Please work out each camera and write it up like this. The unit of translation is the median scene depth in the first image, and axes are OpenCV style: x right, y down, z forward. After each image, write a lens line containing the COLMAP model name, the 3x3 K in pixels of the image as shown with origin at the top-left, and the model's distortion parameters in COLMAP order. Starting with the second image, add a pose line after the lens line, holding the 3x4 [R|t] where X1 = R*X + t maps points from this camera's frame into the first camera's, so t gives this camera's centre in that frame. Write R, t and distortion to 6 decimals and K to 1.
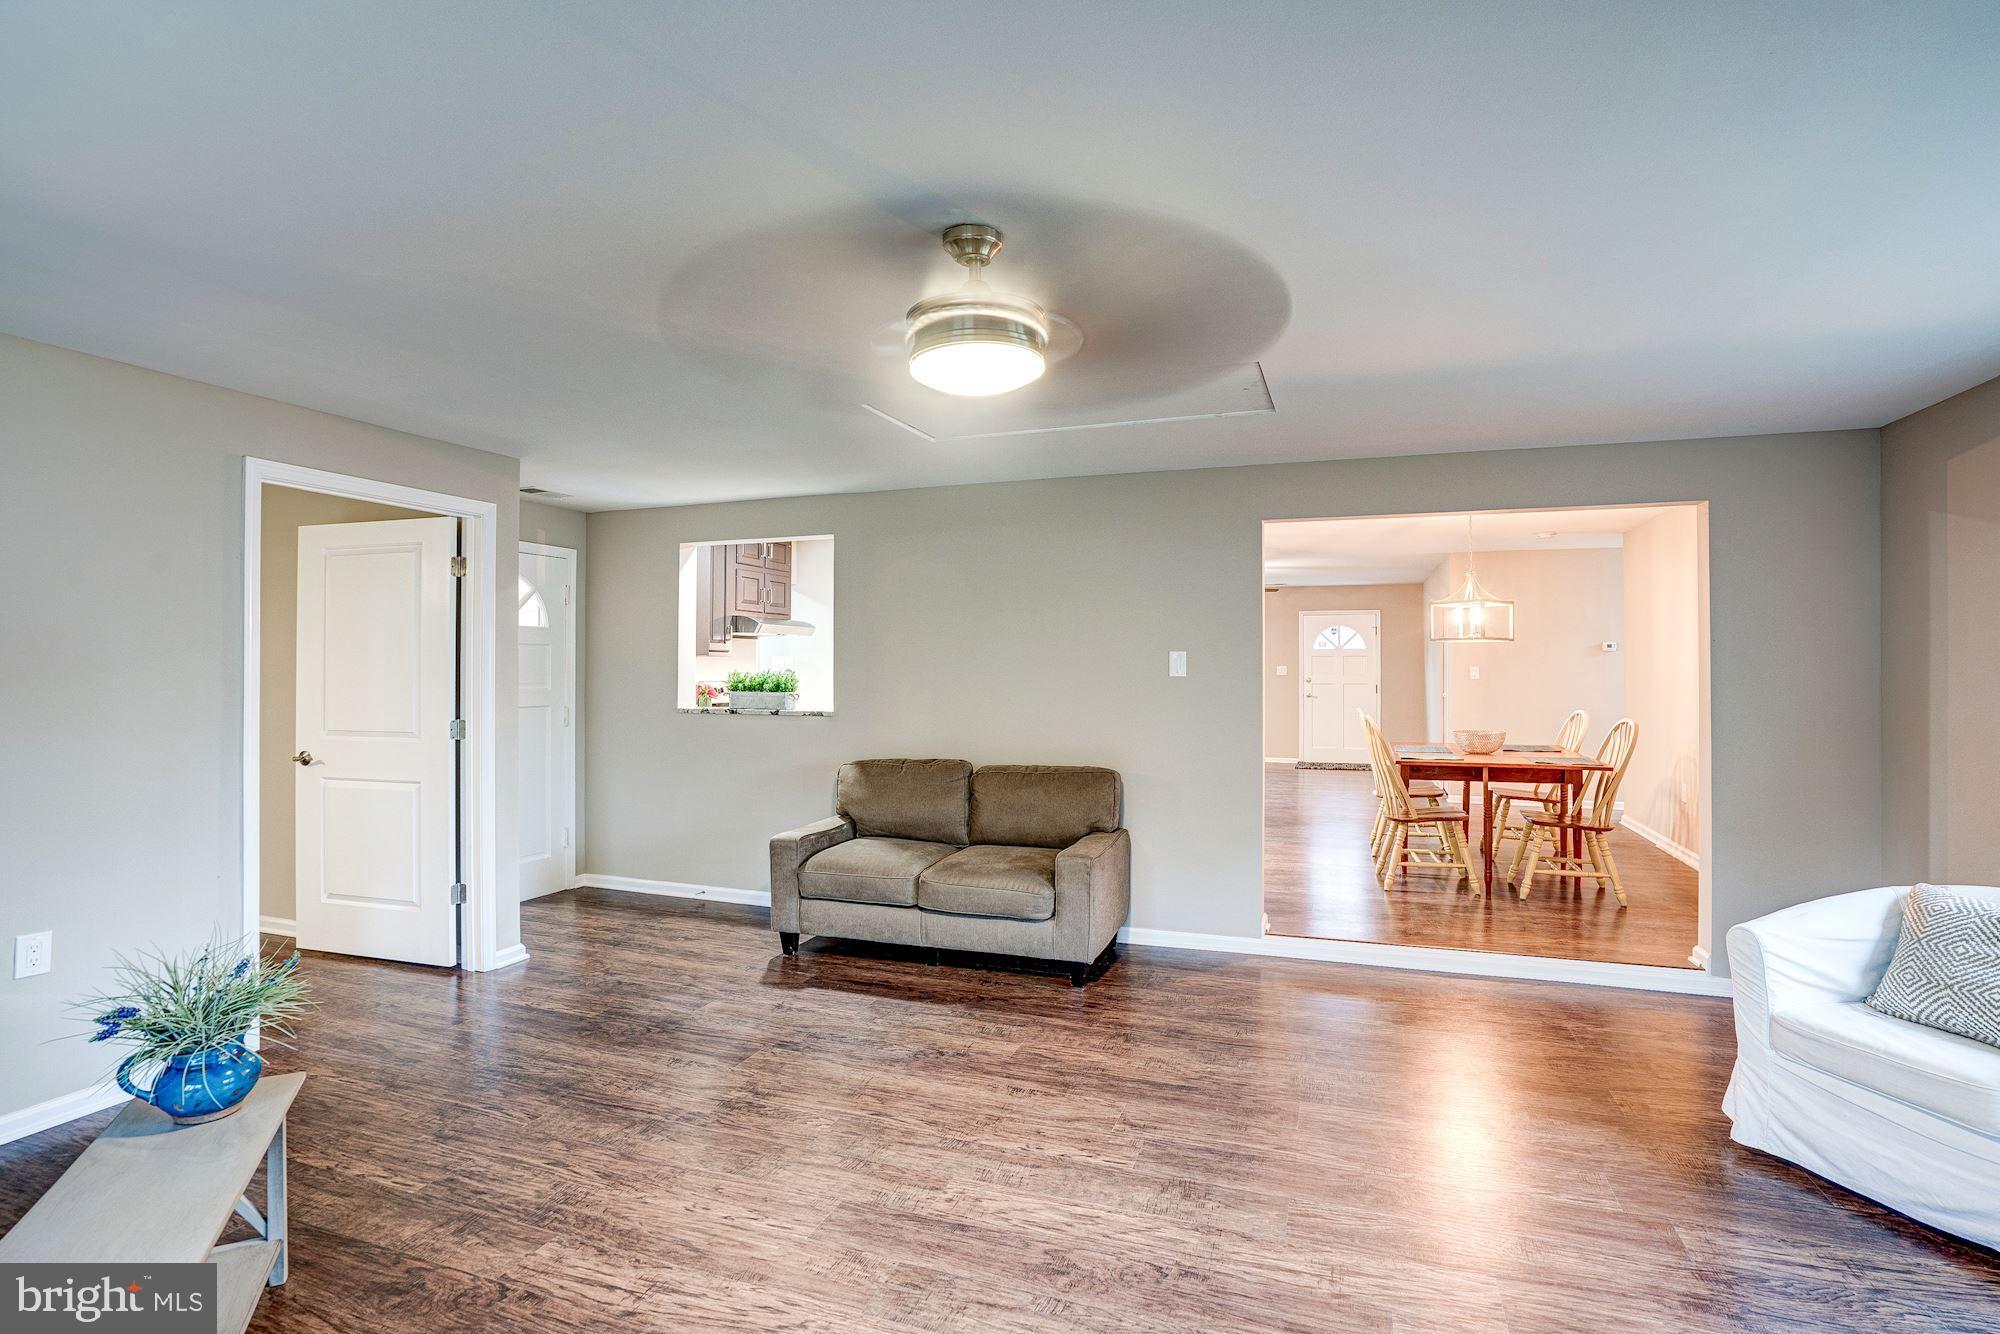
lens RADIAL K [[965.2, 0, 998.7], [0, 965.2, 657.0], [0, 0, 1]] dist [-0.048617, 0.019190]
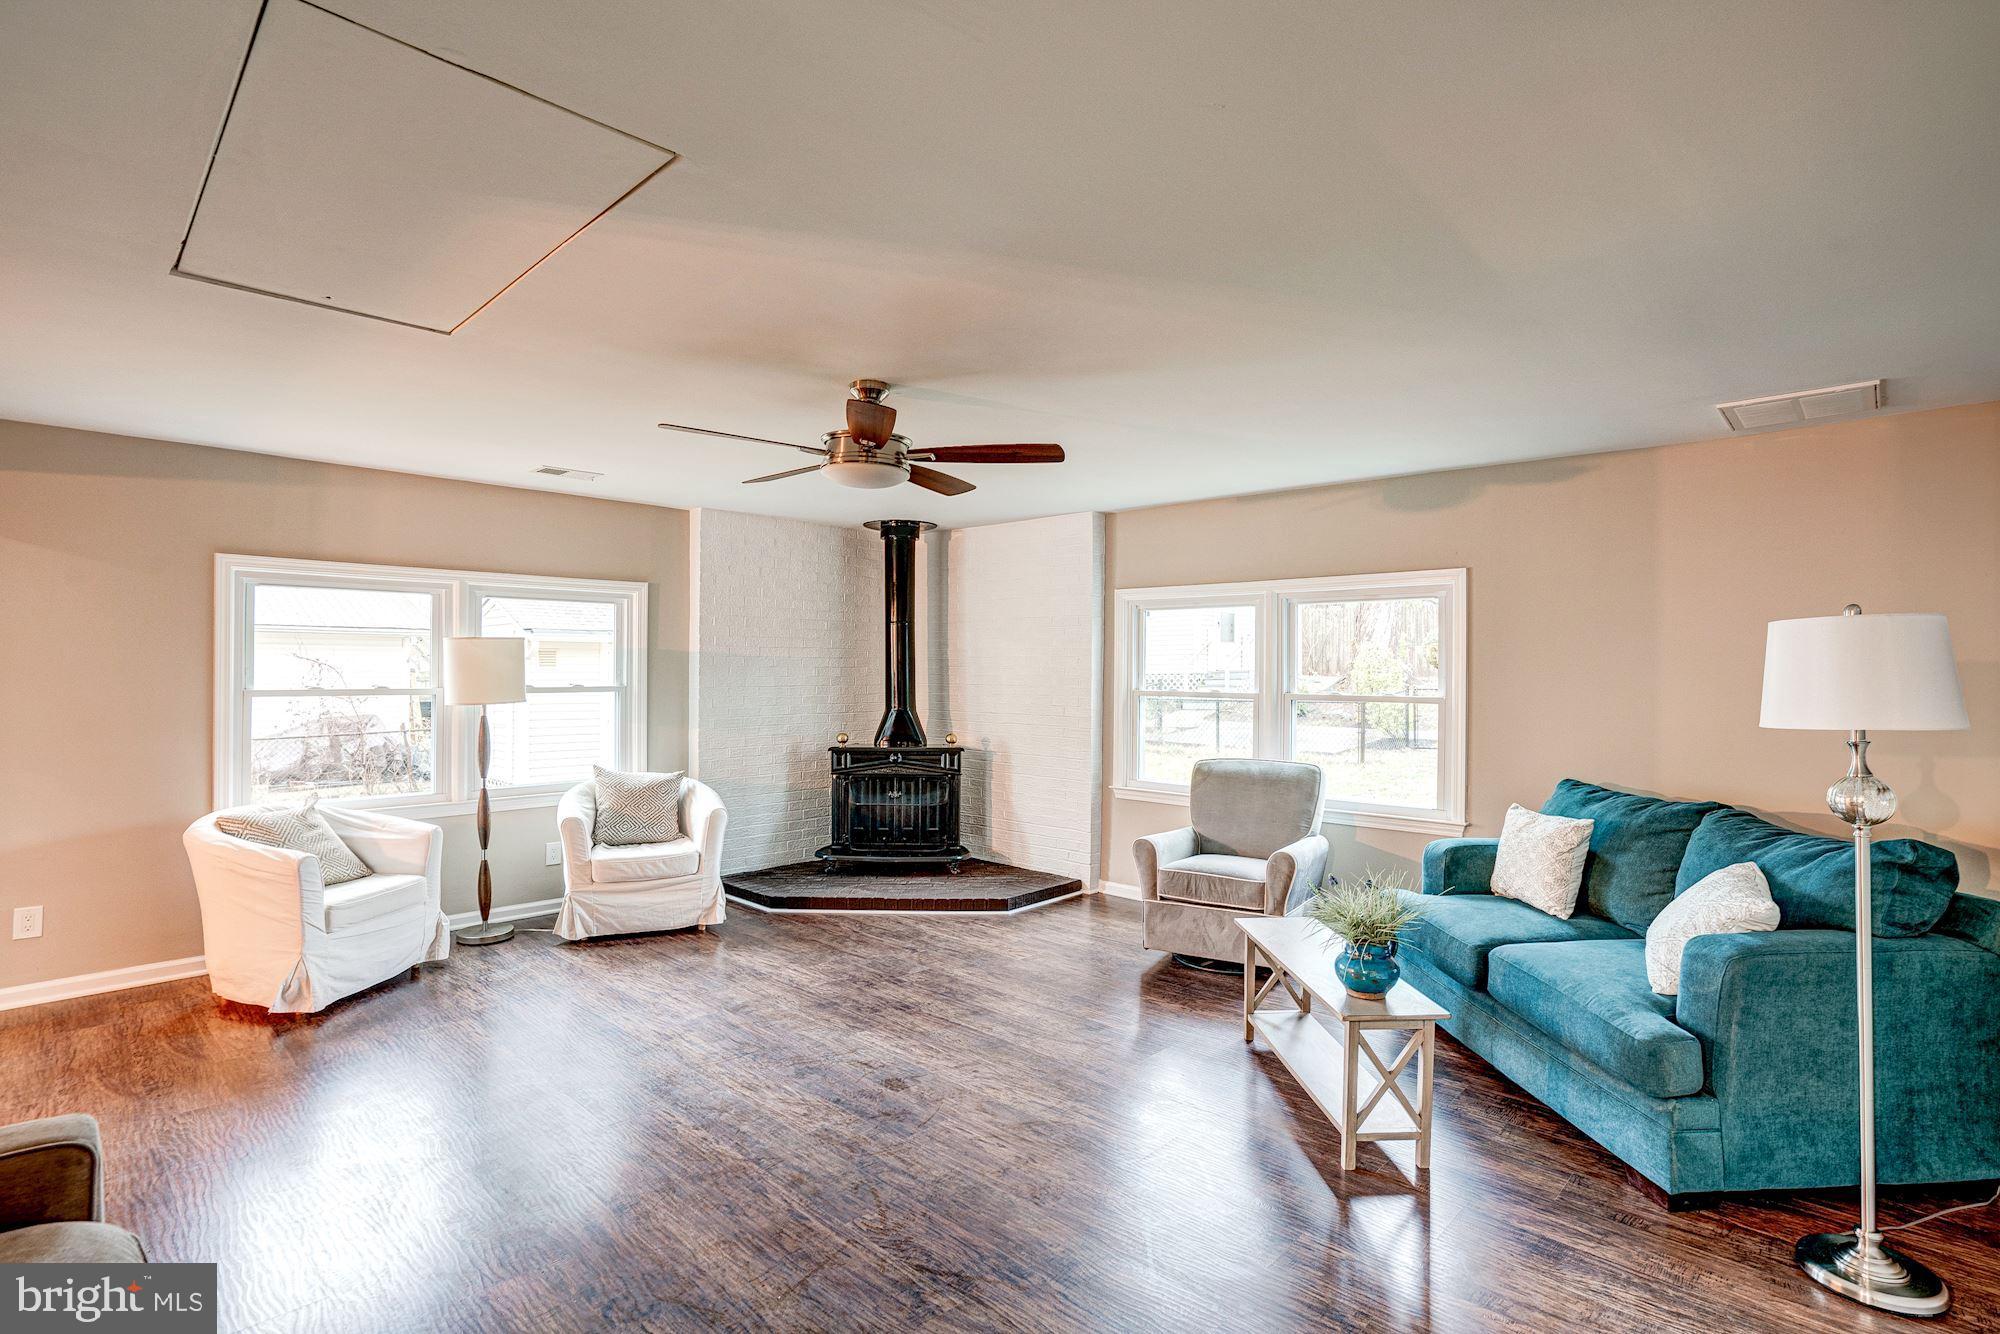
lens RADIAL K [[965.2, 0, 993.1], [0, 965.2, 668.5], [0, 0, 1]] dist [-0.048617, 0.019190]
pose [[-0.912851, -0.009131, 0.408190, -0.396639], [-0.013433, 0.999880, -0.007674, 0.008066], [-0.408072, -0.012488, -0.912865, 1.101443]]
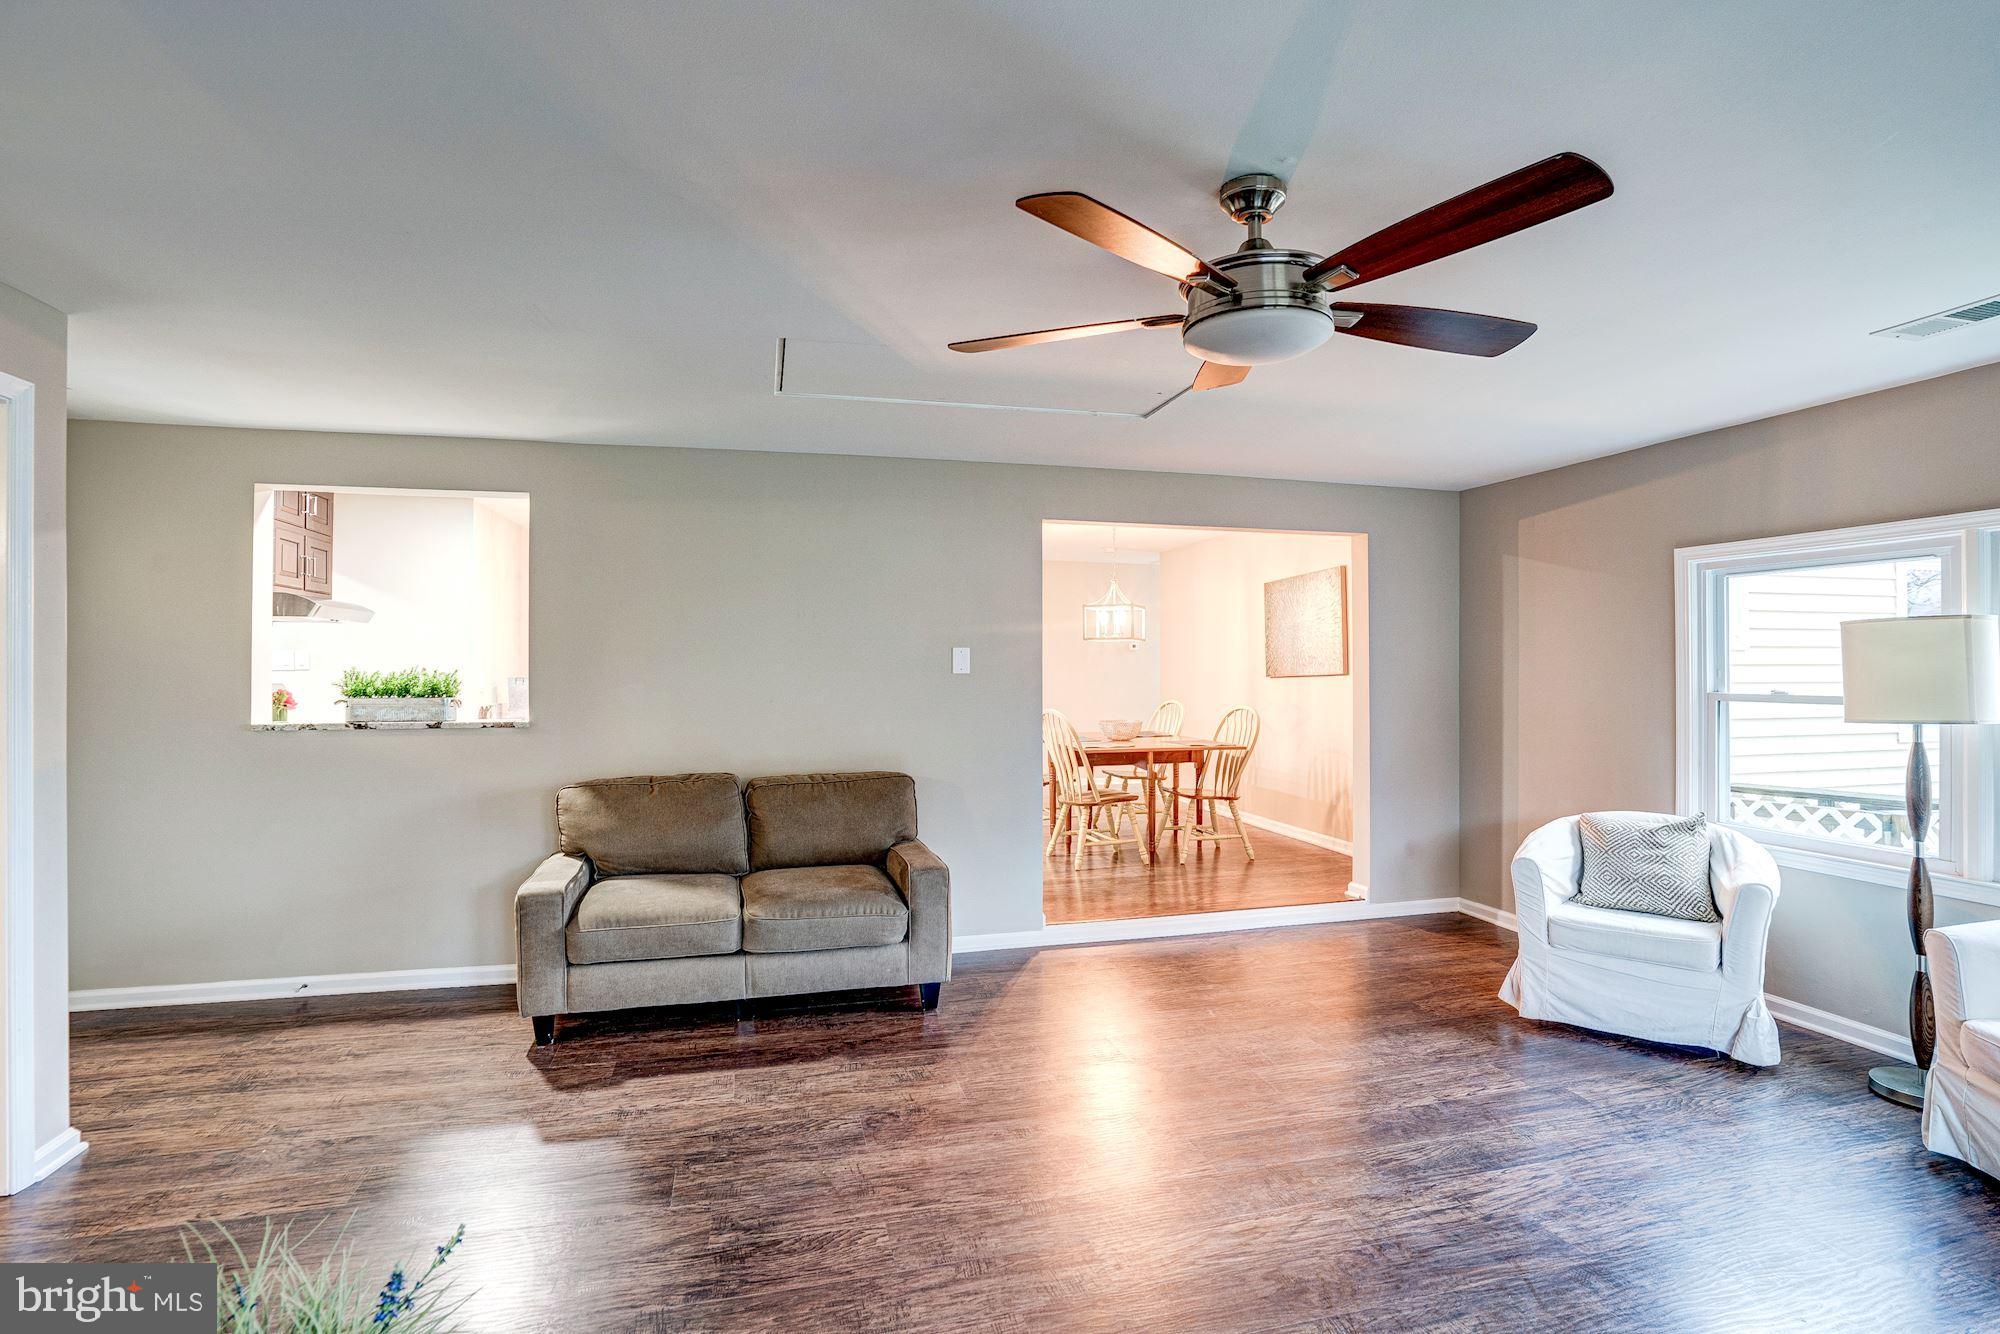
lens RADIAL K [[965.2, 0, 1001.2], [0, 965.2, 660.0], [0, 0, 1]] dist [-0.048617, 0.019190]
pose [[0.822893, 0.002444, 0.568191, -0.353080], [-0.005543, 0.999978, 0.003726, 0.003002], [-0.568169, -0.006216, 0.822889, 0.186628]]
